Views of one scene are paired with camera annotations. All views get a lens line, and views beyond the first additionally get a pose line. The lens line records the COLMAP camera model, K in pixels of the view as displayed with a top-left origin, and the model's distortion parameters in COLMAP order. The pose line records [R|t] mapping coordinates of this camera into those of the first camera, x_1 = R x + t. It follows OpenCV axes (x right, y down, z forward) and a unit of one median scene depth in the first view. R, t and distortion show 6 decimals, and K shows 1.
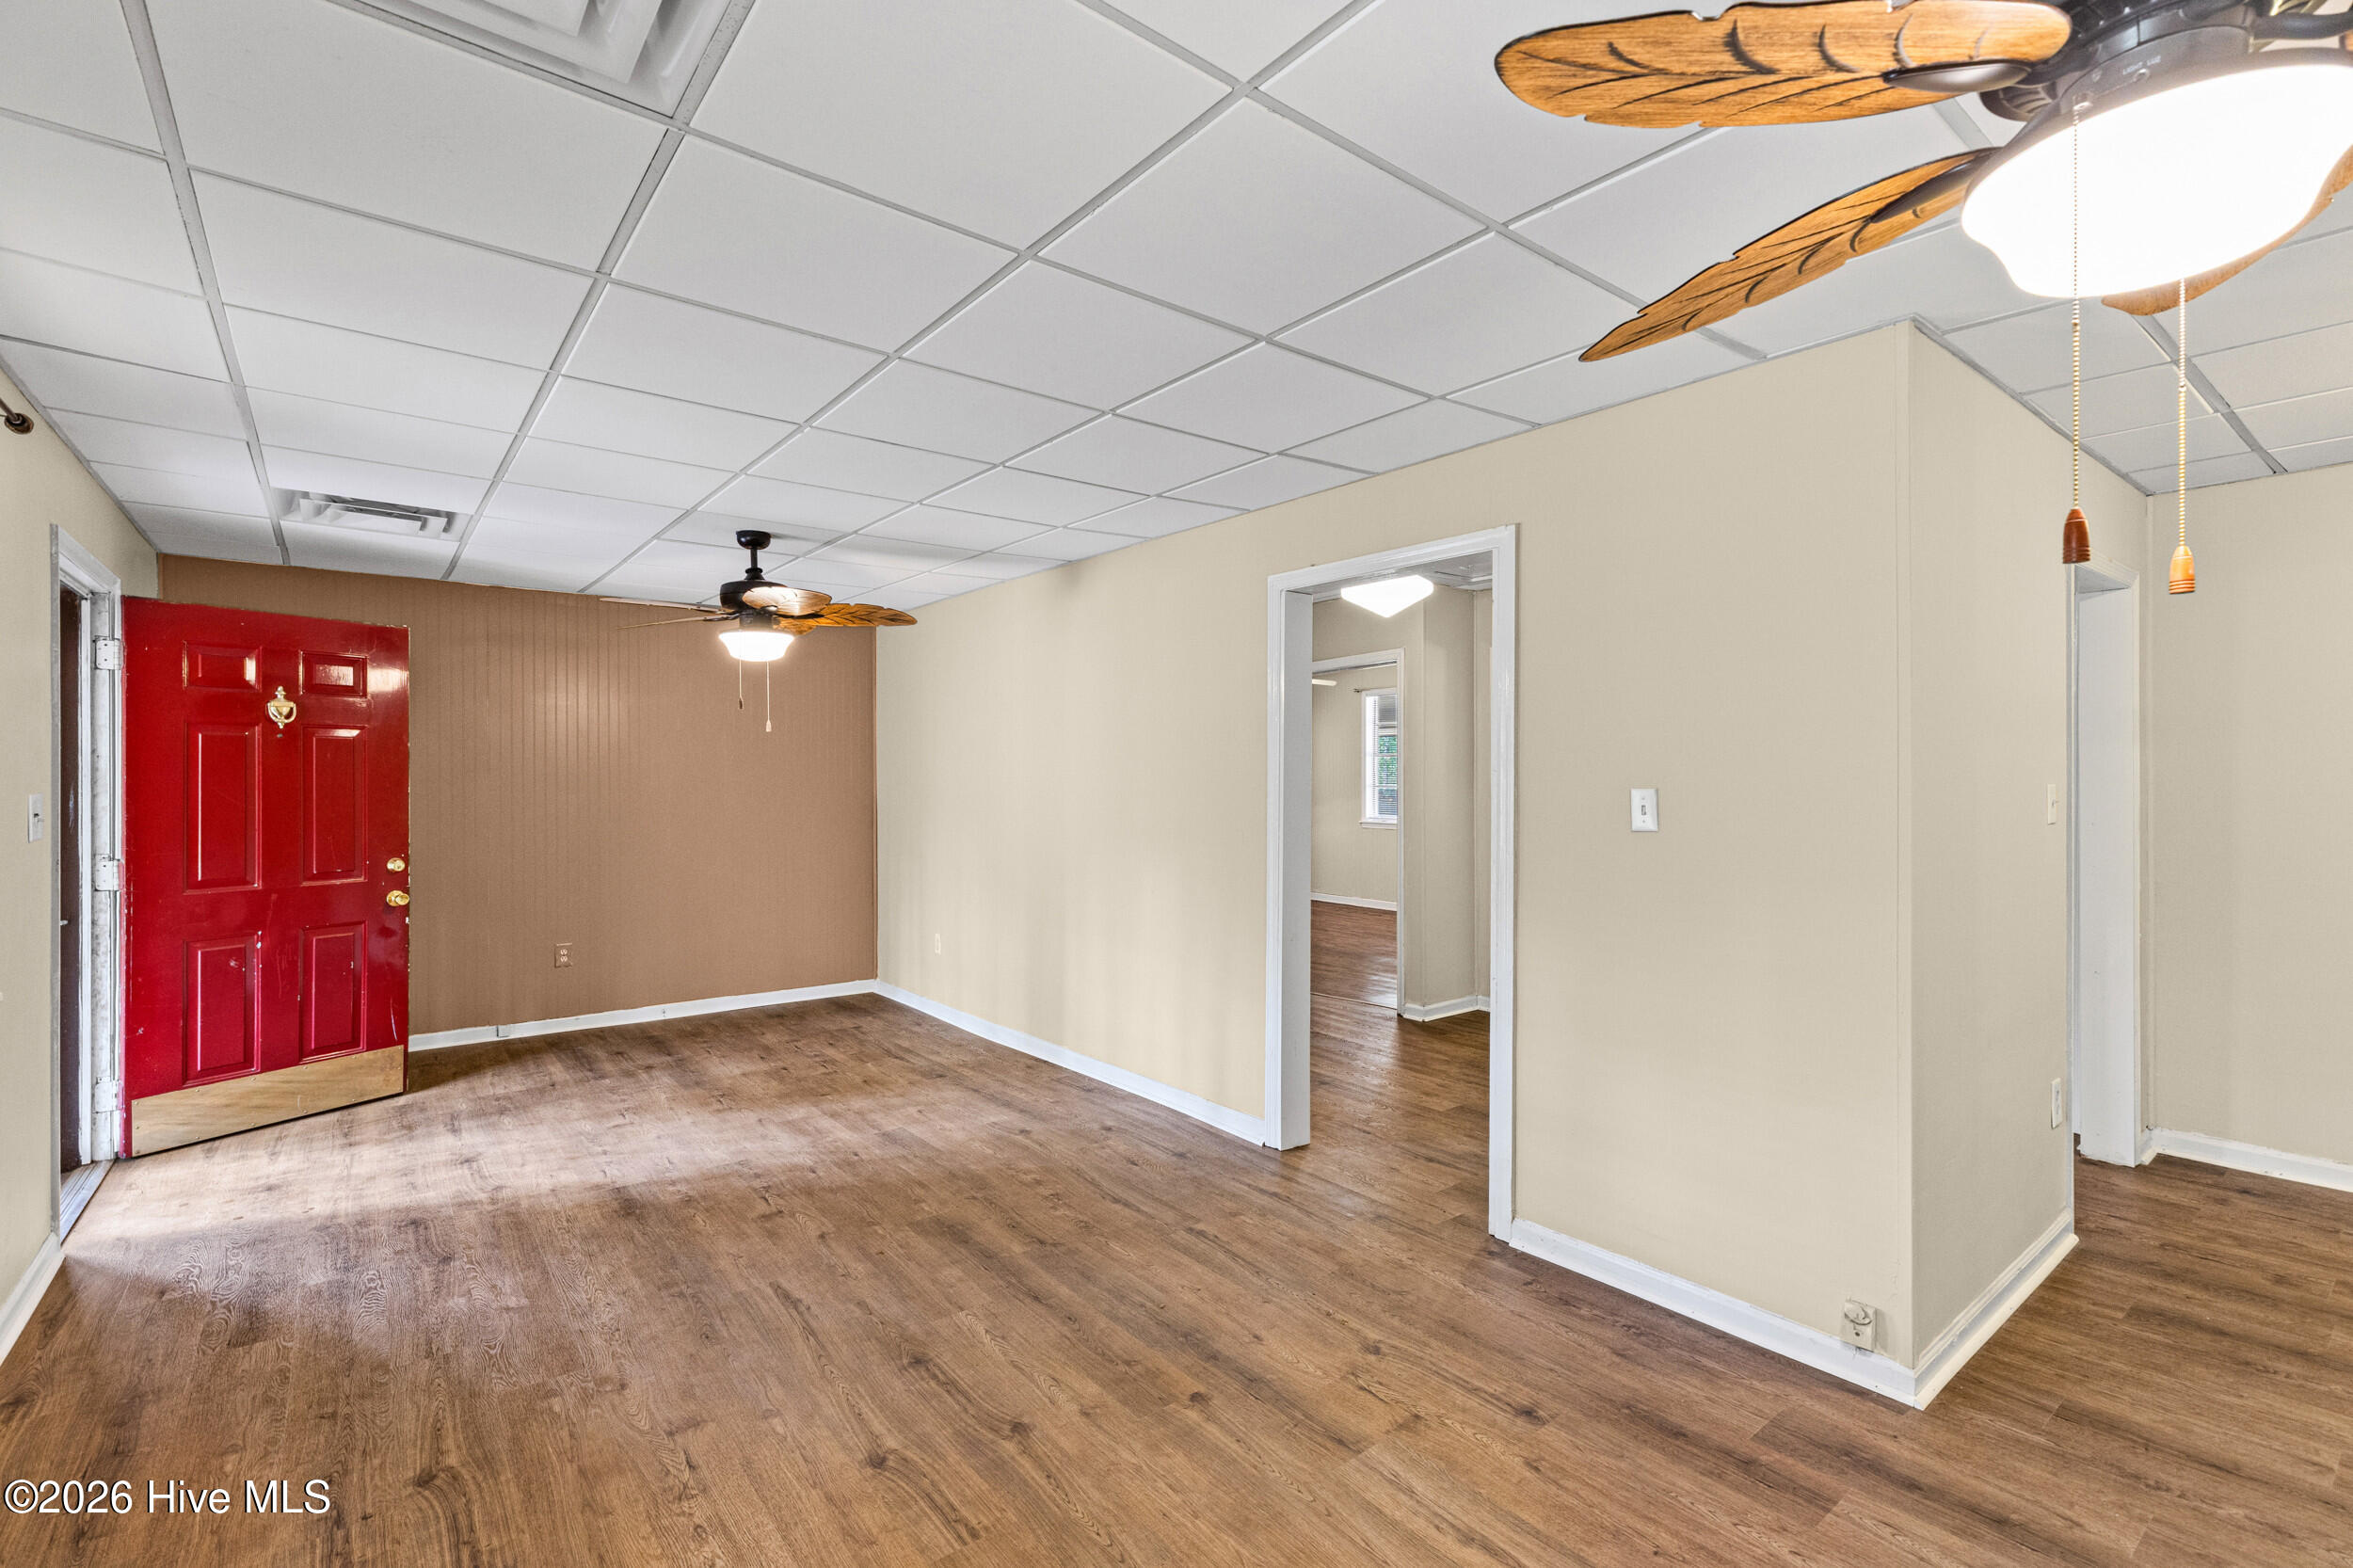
lens RADIAL K [[1057.2, 0, 1183.8], [0, 1057.2, 785.4], [0, 0, 1]] dist [0.006707, 0.000240]
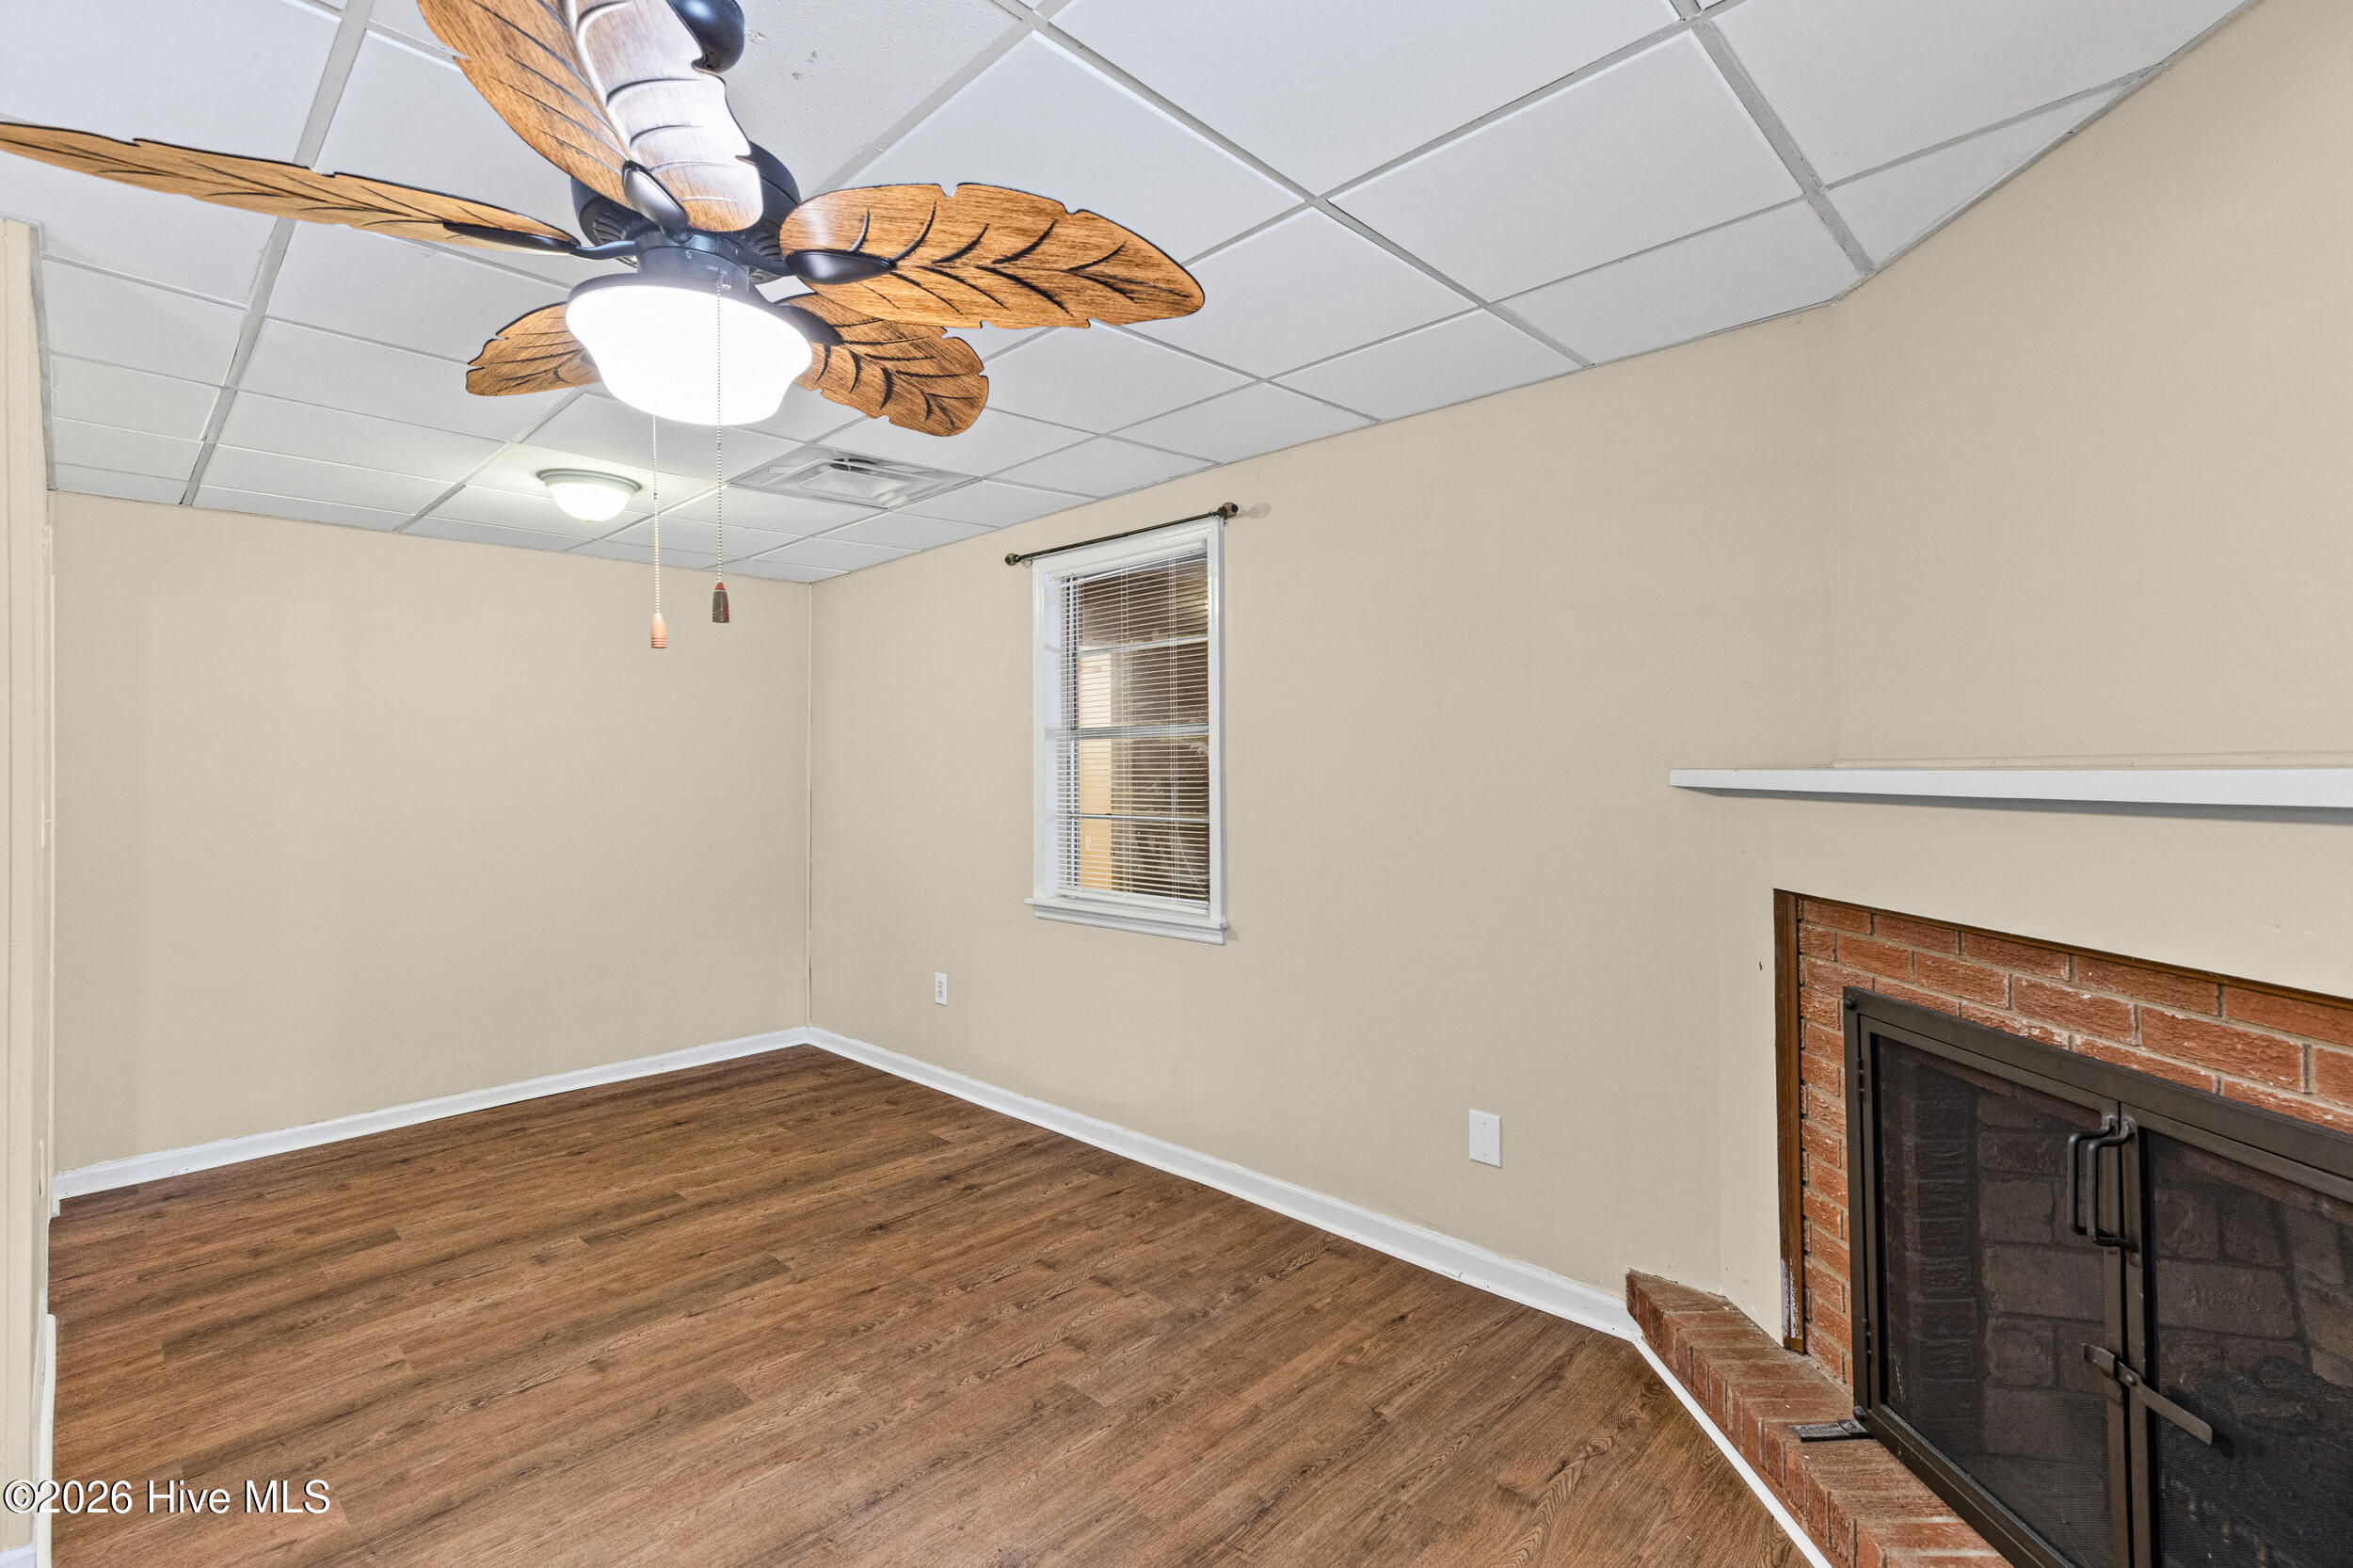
lens RADIAL K [[1057.2, 0, 1170.0], [0, 1057.2, 770.4], [0, 0, 1]] dist [0.006707, 0.000240]
pose [[-0.120541, 0.008227, 0.992674, -0.181471], [0.022577, 0.999730, -0.005544, -0.002289], [-0.992452, 0.021743, -0.120694, 0.207583]]
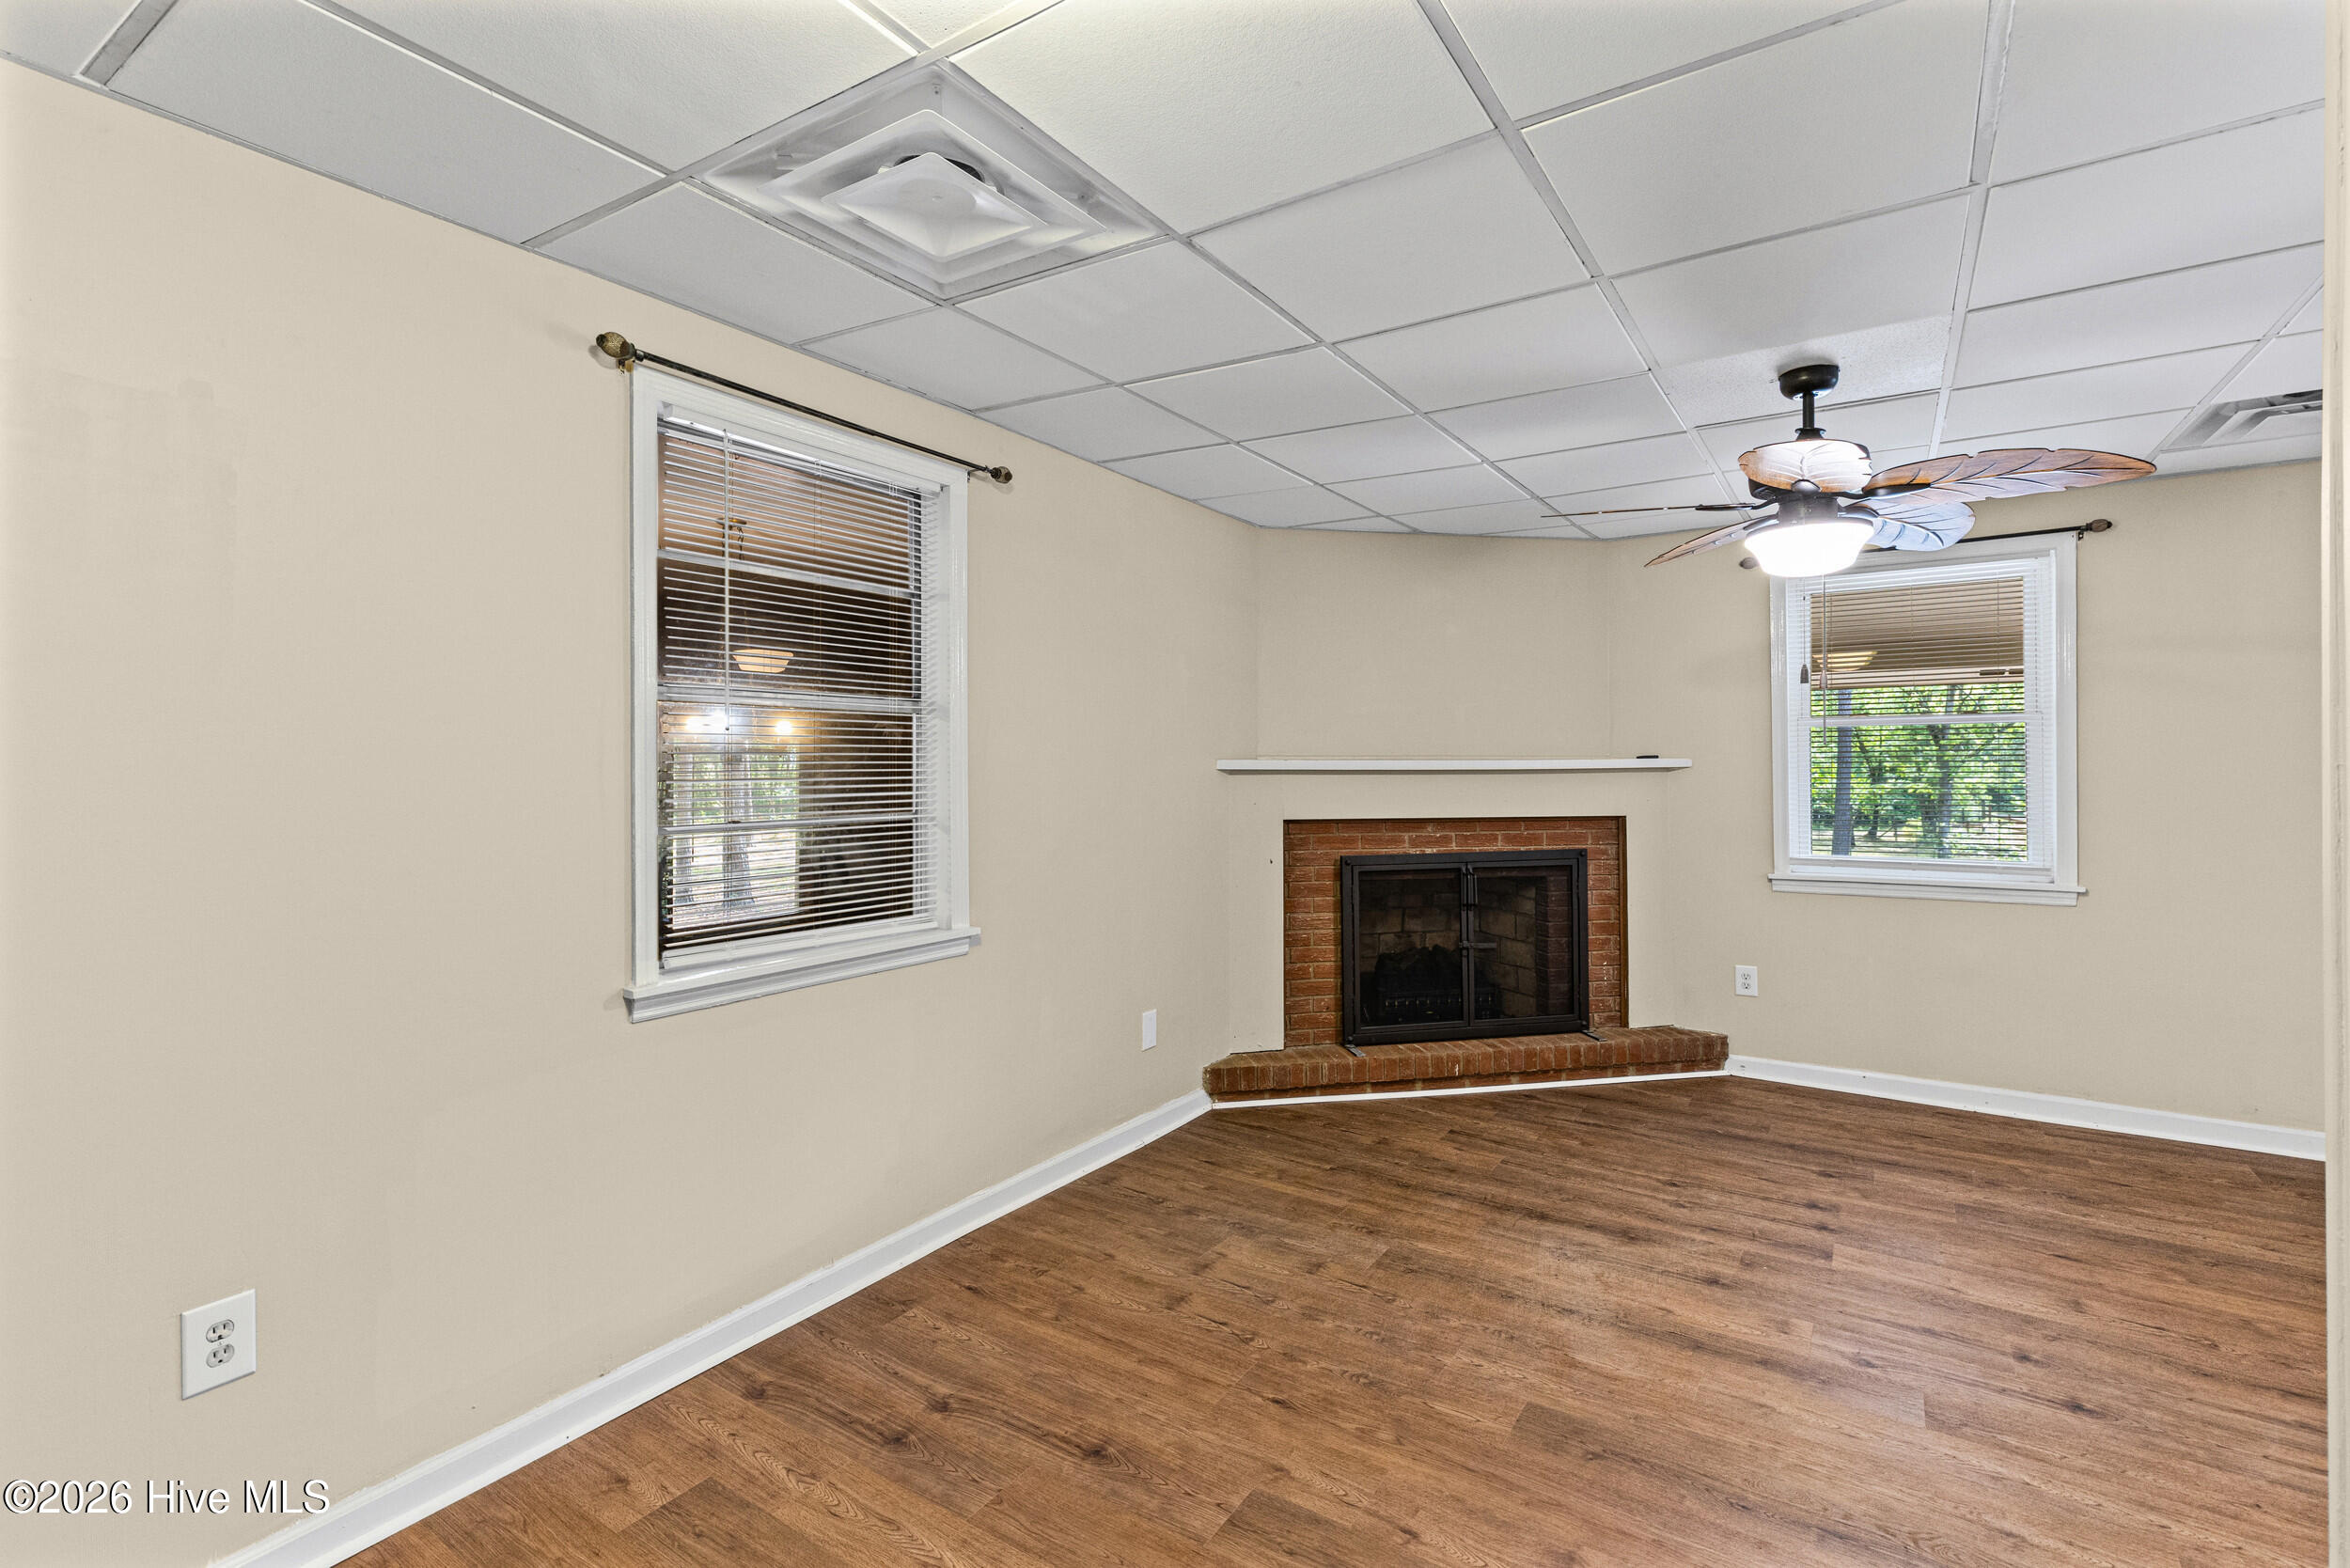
lens RADIAL K [[1055.9, 0, 1184.3], [0, 1055.9, 773.9], [0, 0, 1]] dist [0.006707, 0.000240]
pose [[-0.954275, 0.012175, -0.298683, 1.268456], [0.004158, 0.999614, 0.027461, -0.021142], [0.298902, 0.024963, -0.953957, 1.185985]]
